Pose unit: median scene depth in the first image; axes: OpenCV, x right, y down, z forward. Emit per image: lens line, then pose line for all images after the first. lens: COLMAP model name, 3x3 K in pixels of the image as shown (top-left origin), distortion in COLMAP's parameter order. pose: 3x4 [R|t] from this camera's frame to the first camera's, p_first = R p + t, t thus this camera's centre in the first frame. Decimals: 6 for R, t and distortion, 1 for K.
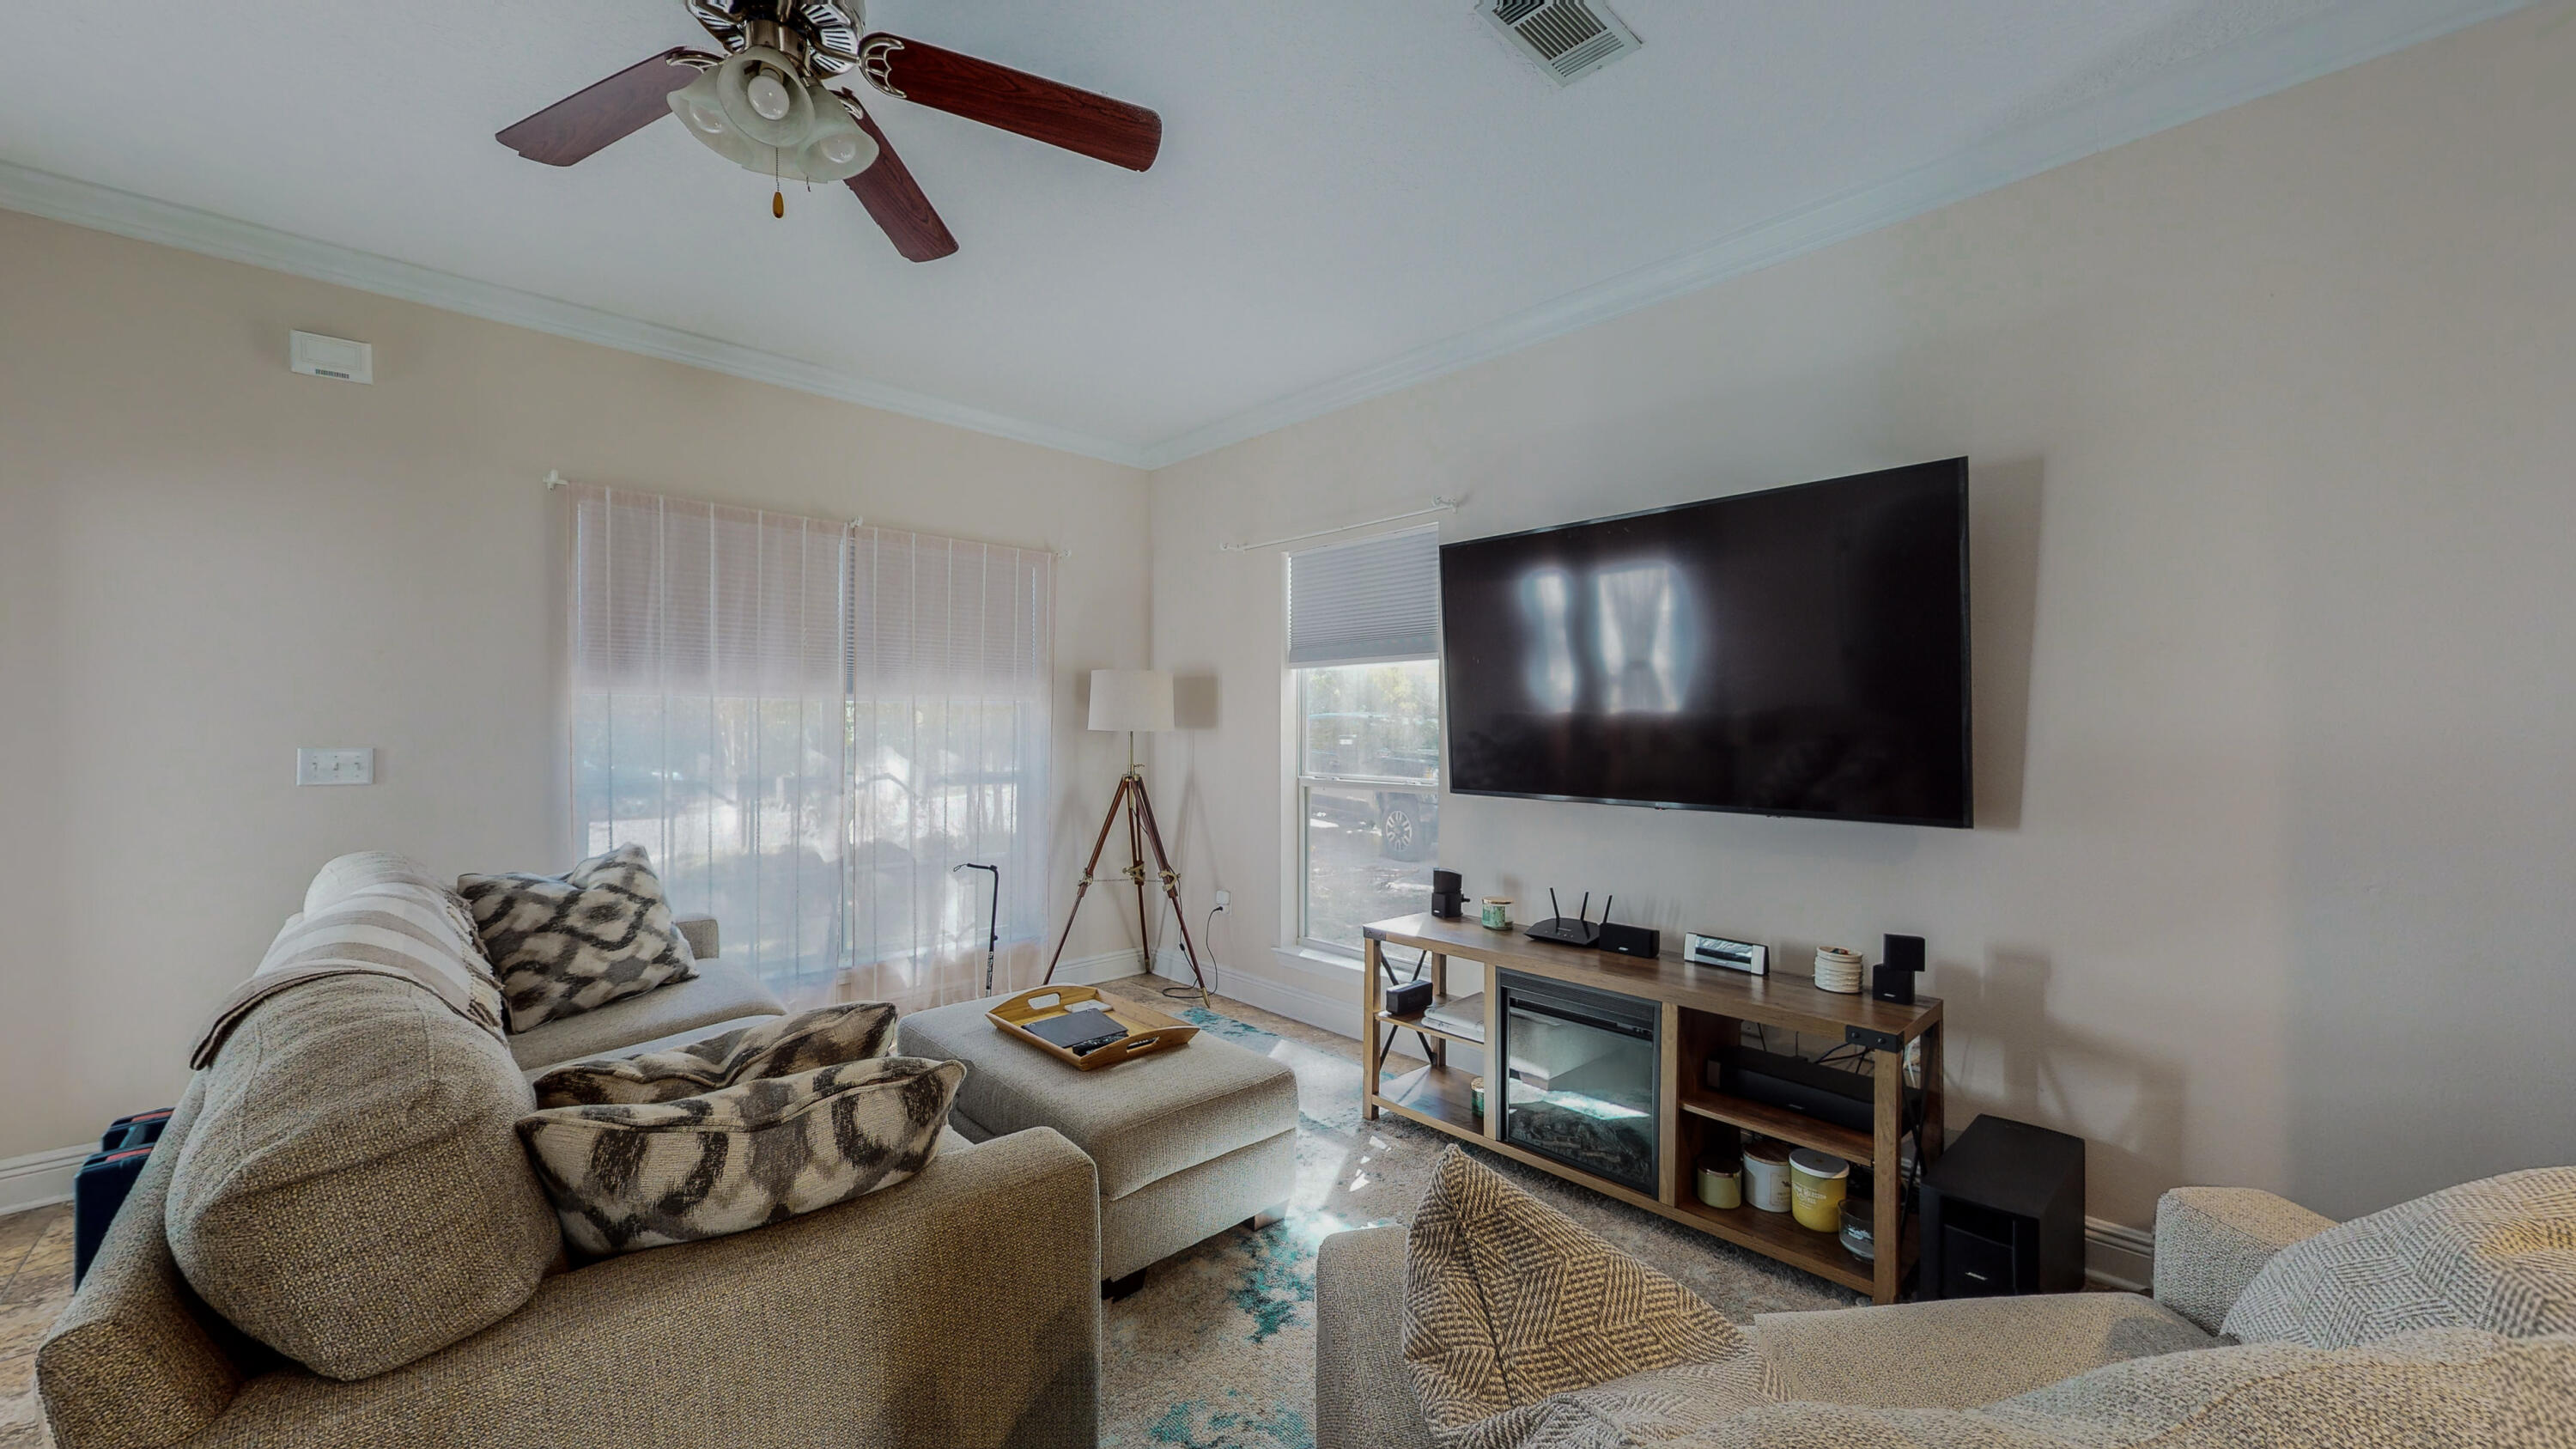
lens RADIAL K [[932.8, 0, 1301.3], [0, 932.8, 729.9], [0, 0, 1]] dist [-0.010340, 0.001080]
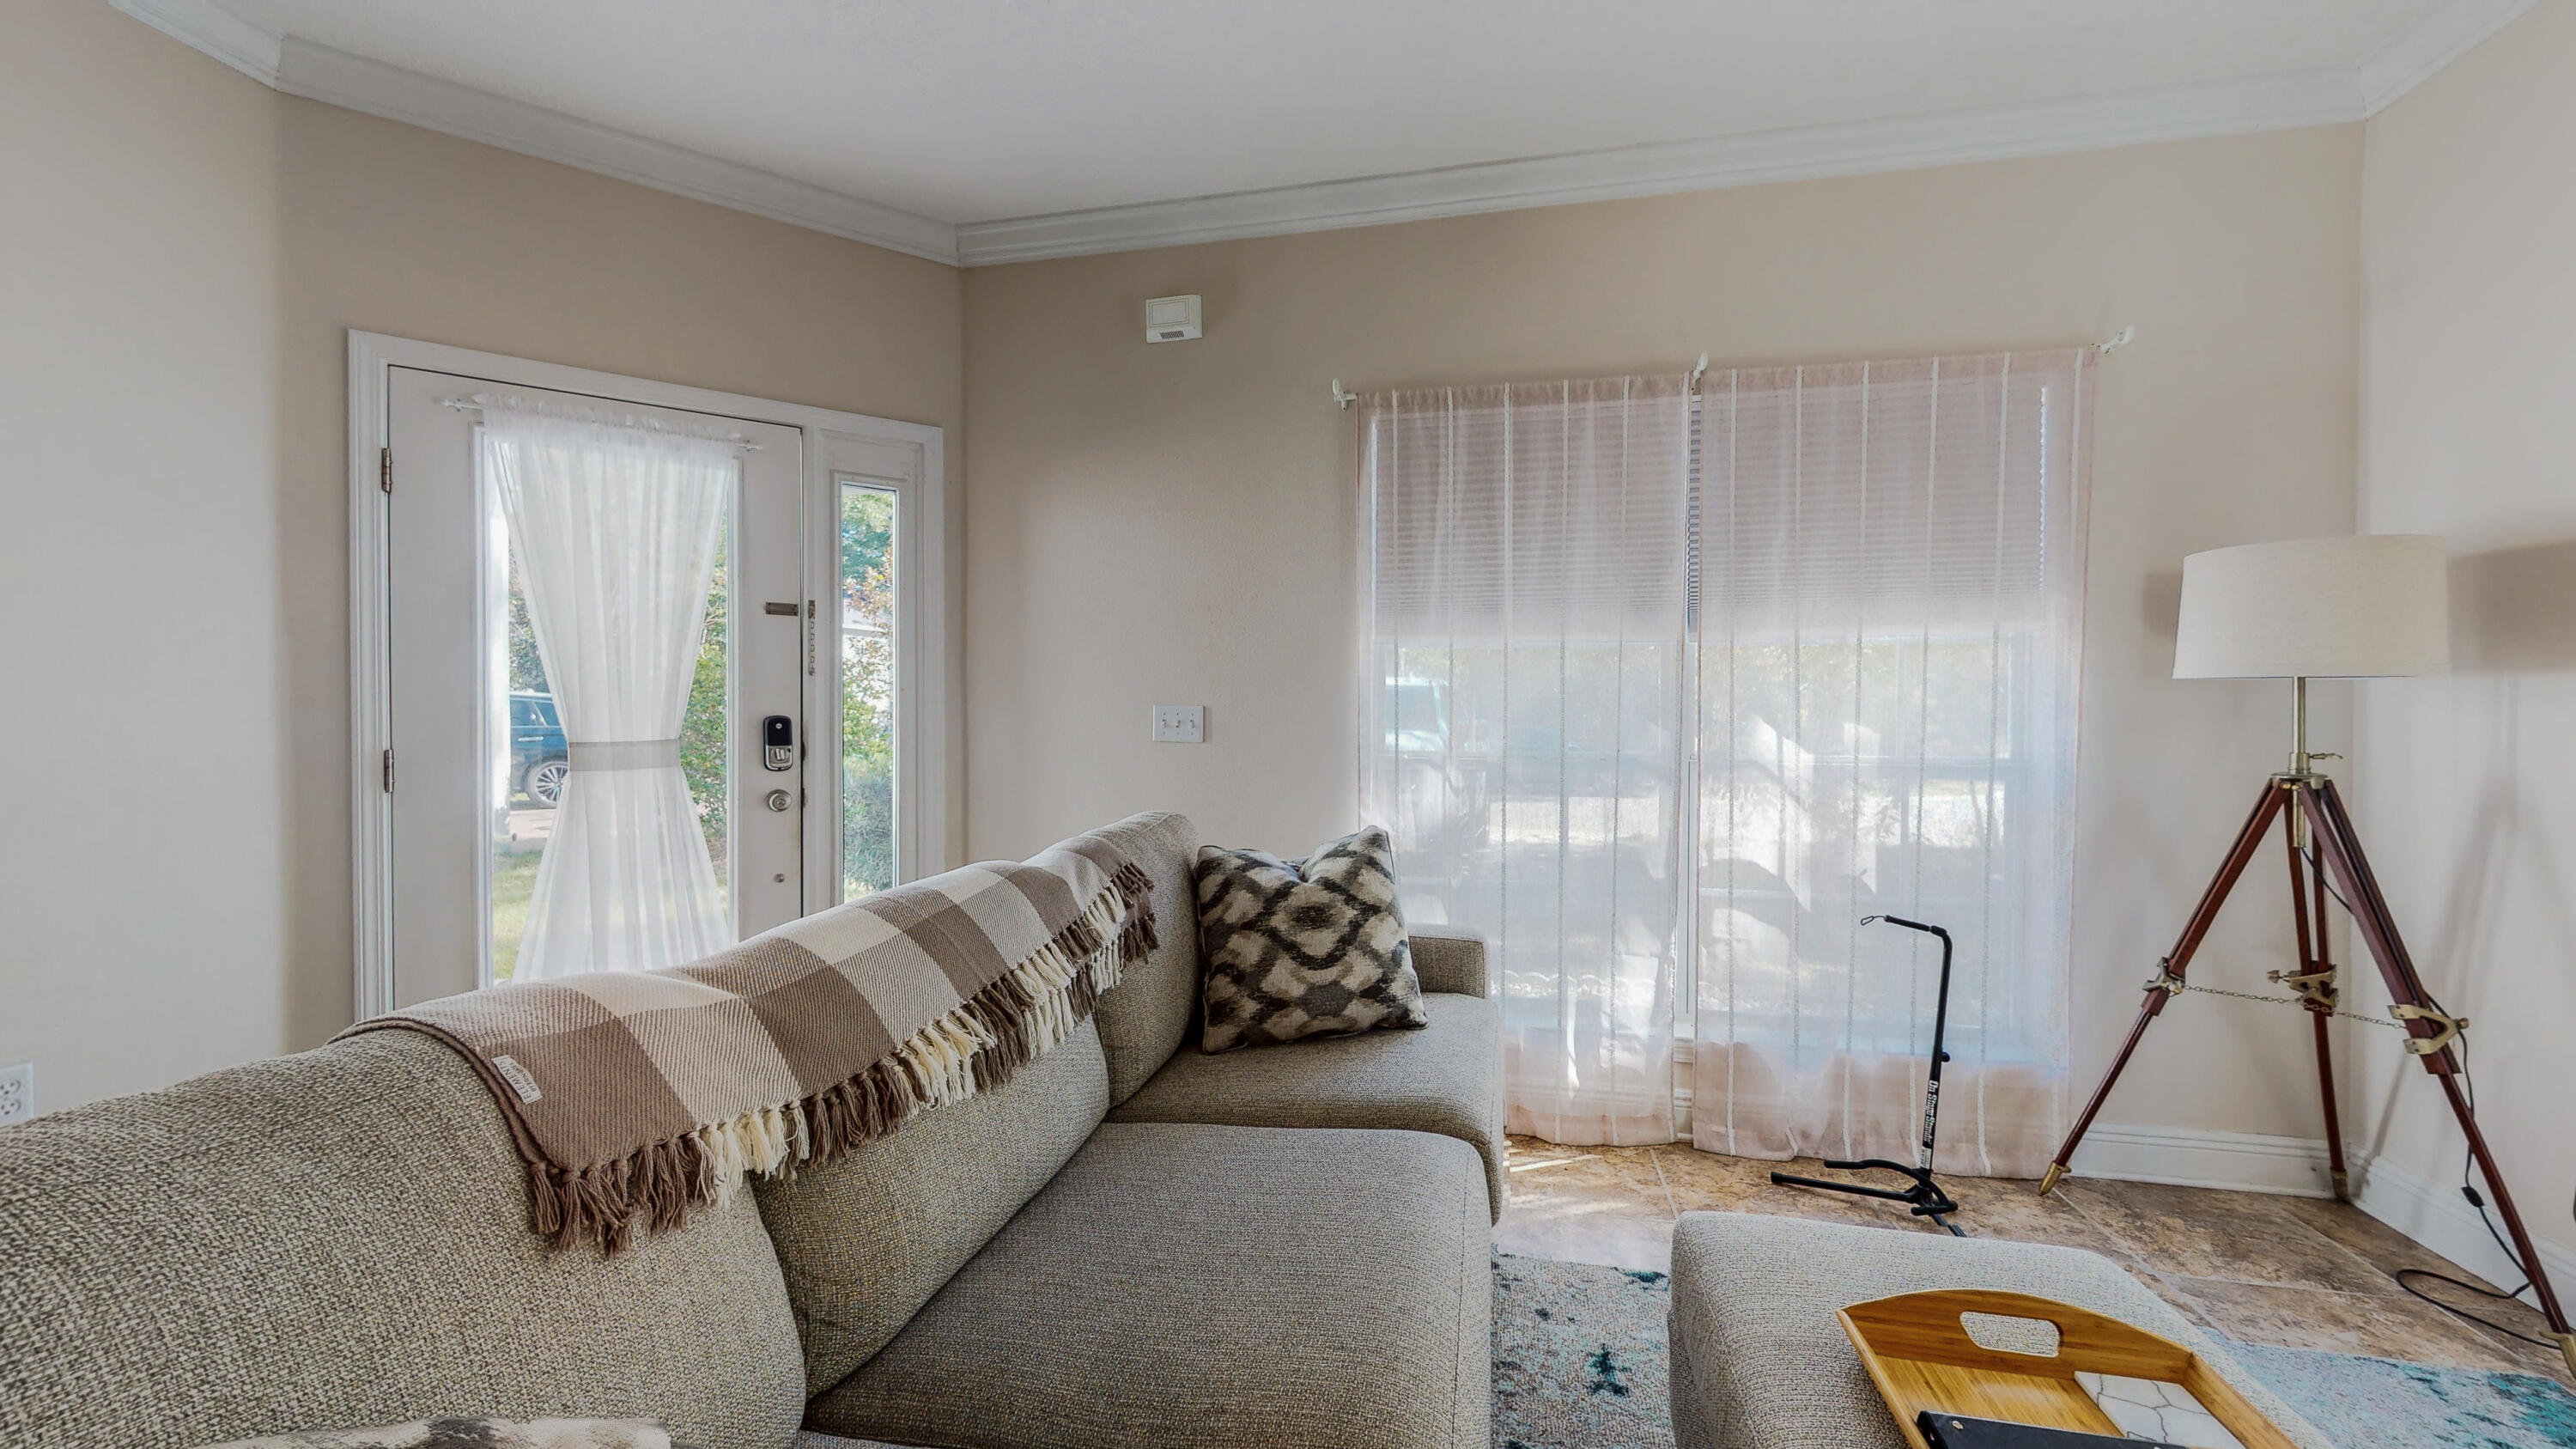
lens RADIAL K [[929.4, 0, 1298.0], [0, 929.4, 728.1], [0, 0, 1]] dist [-0.000620, -0.000372]
pose [[0.554713, 0.007127, -0.832011, -0.121640], [-0.001017, 0.999968, 0.007888, 0.035742], [0.832041, -0.003529, 0.554702, 0.540364]]
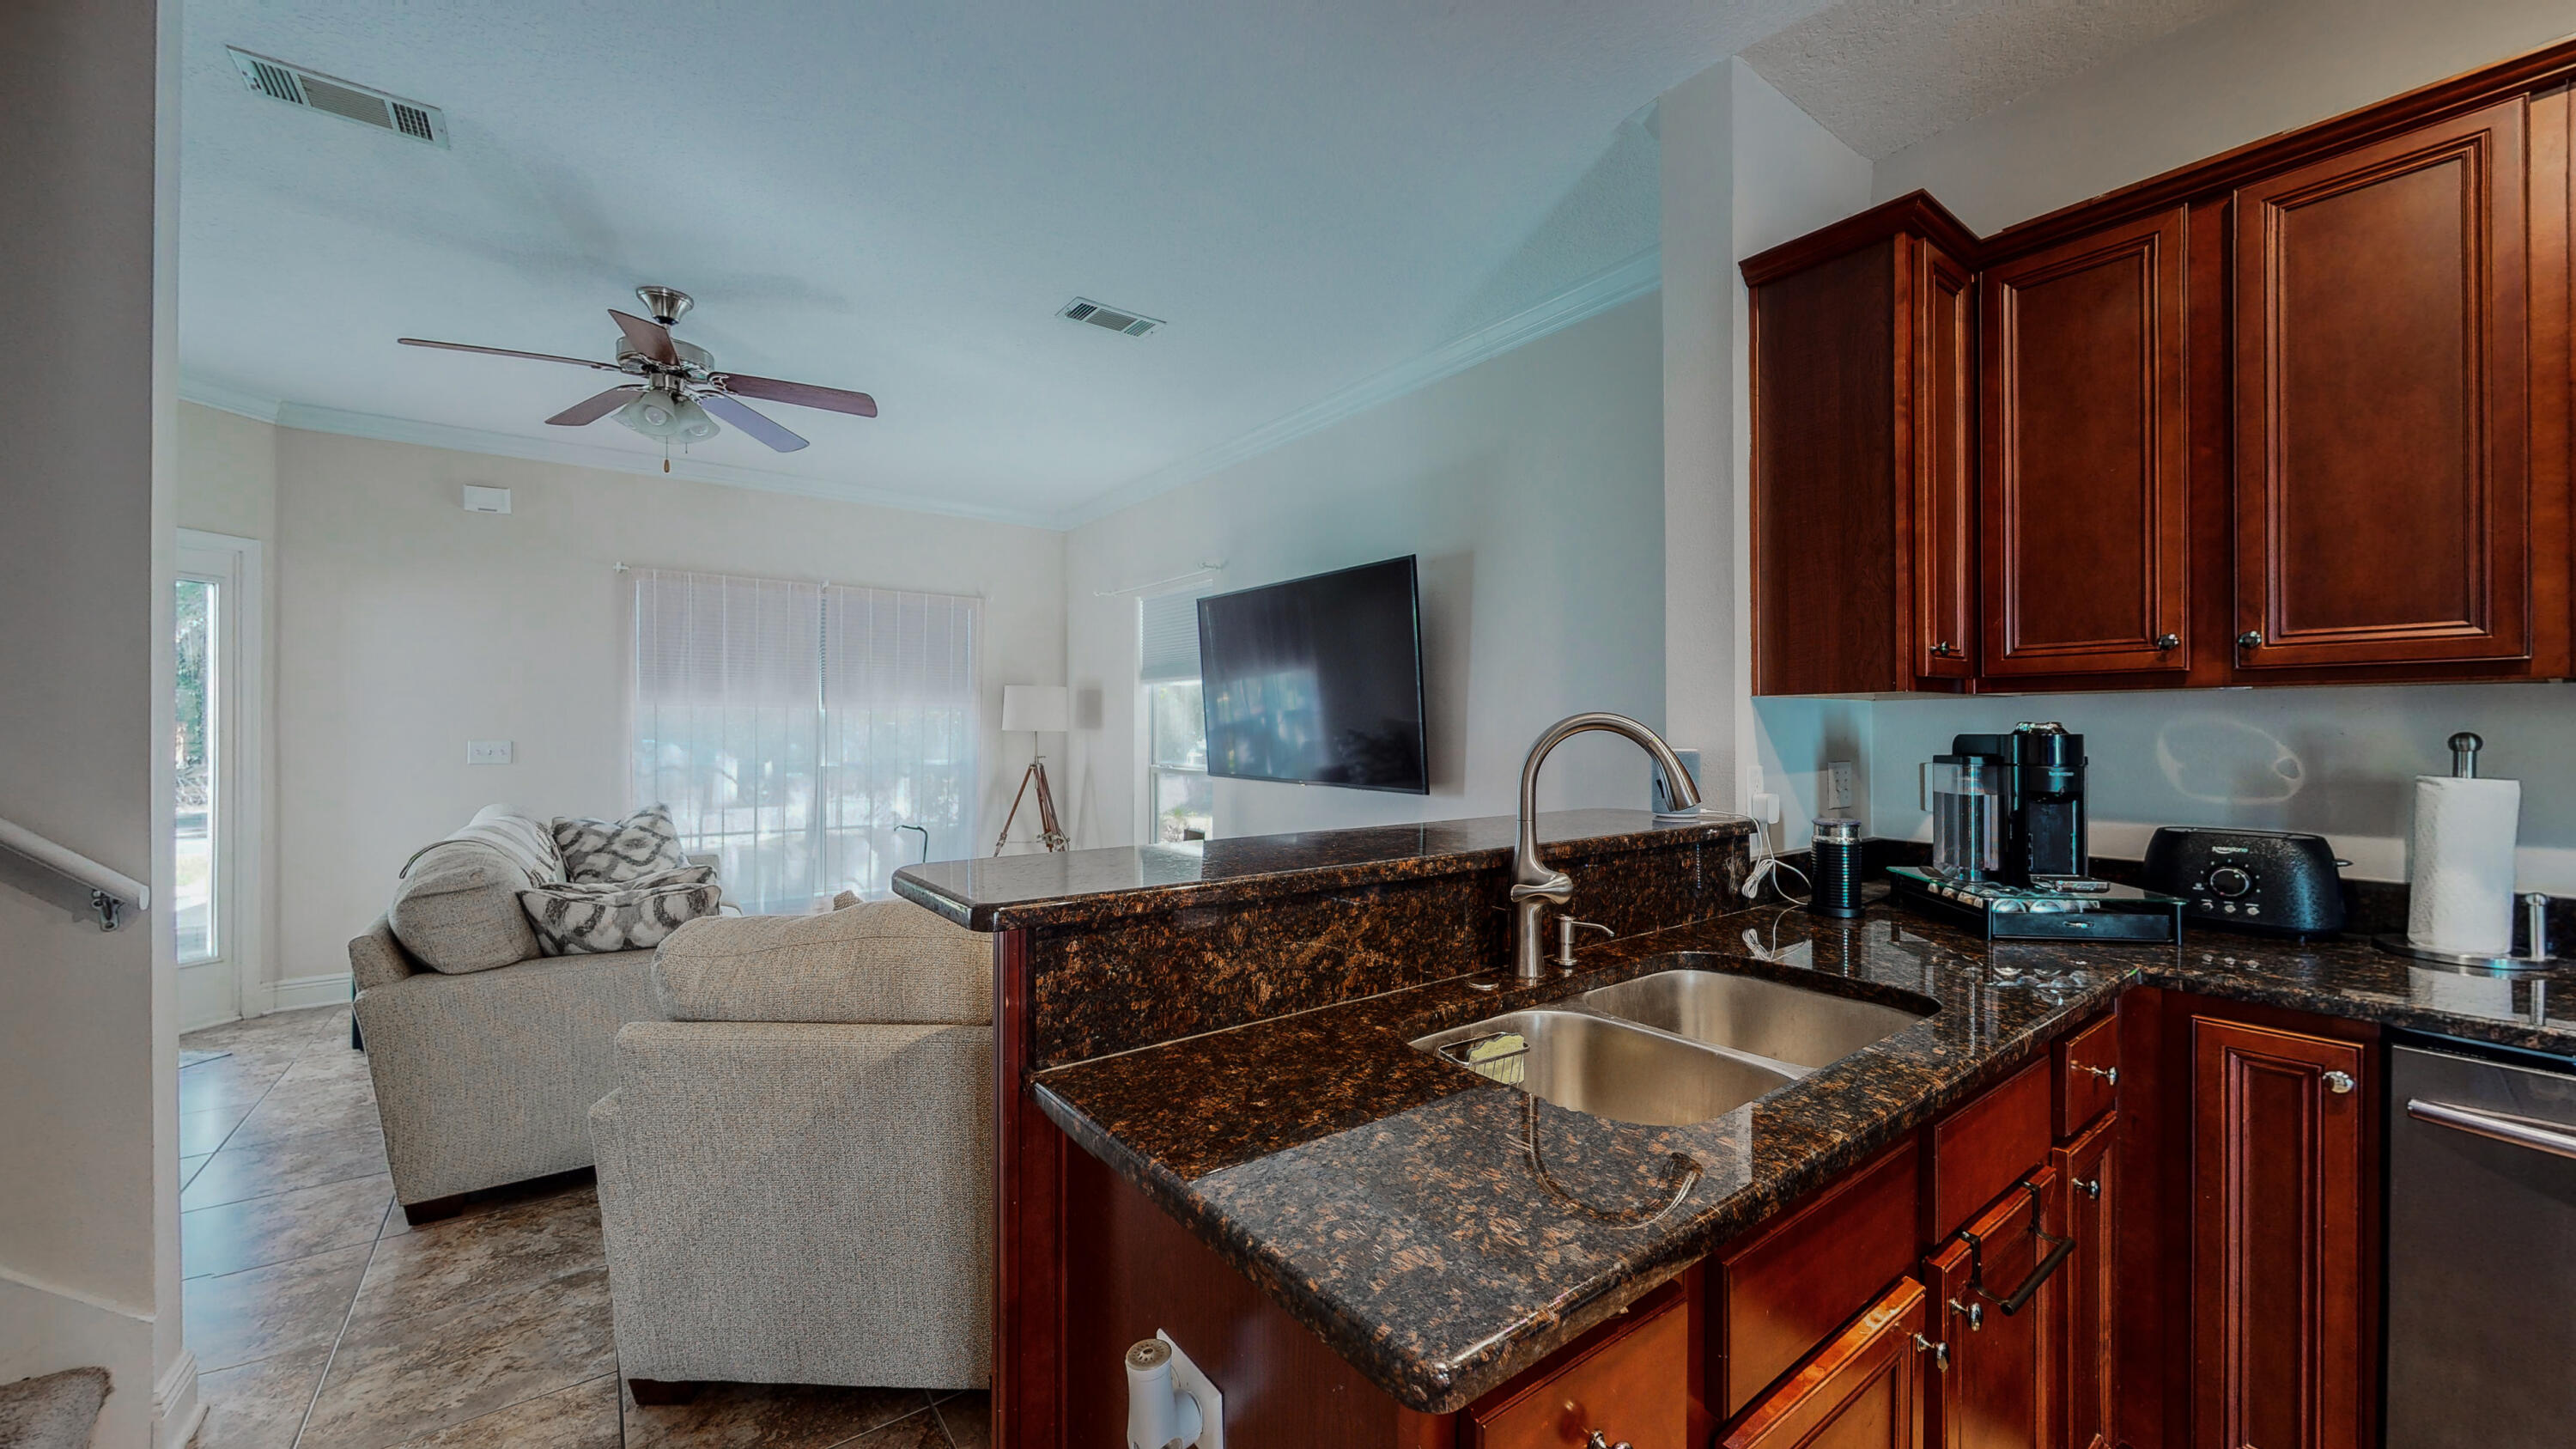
lens RADIAL K [[932.8, 0, 1301.2], [0, 932.8, 731.7], [0, 0, 1]] dist [-0.010340, 0.001080]
pose [[0.992728, 0.001140, -0.120378, 0.561546], [-0.001008, 0.999999, 0.001160, 0.000418], [0.120379, -0.001030, 0.992727, -0.439513]]
